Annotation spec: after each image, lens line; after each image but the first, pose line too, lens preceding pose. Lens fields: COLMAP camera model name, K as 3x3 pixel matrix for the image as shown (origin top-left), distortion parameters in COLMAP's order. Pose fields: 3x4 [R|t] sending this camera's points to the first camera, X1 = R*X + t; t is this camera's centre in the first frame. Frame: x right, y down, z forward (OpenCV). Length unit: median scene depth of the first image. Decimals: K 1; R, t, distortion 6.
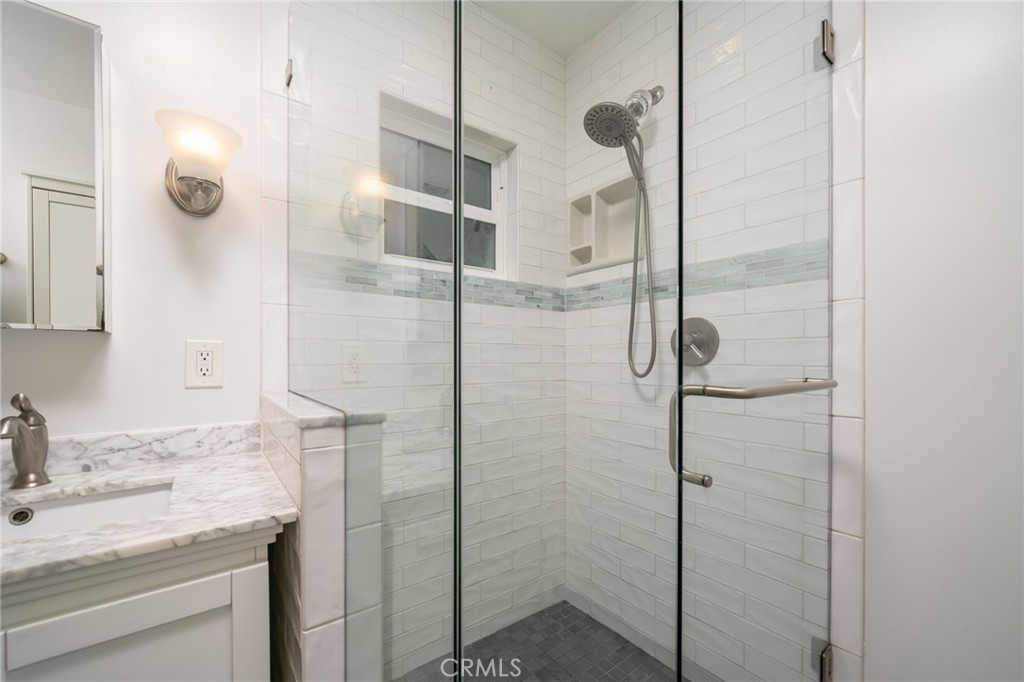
lens RADIAL K [[403.8, 0, 501.6], [0, 403.8, 357.3], [0, 0, 1]] dist [0.003975, 0.000128]
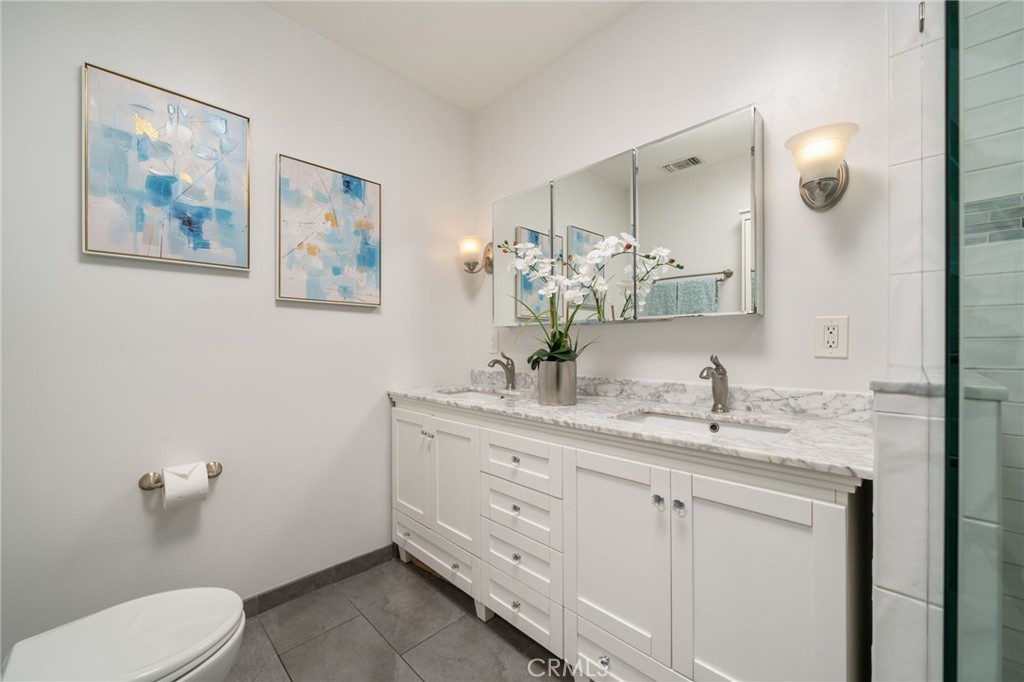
lens RADIAL K [[403.8, 0, 511.4], [0, 403.8, 342.6], [0, 0, 1]] dist [0.003975, 0.000128]
pose [[0.150063, 0.000303, -0.988676, 0.286852], [0.000833, 1.000000, 0.000433, 0.035023], [0.988676, -0.000888, 0.150063, -0.061514]]
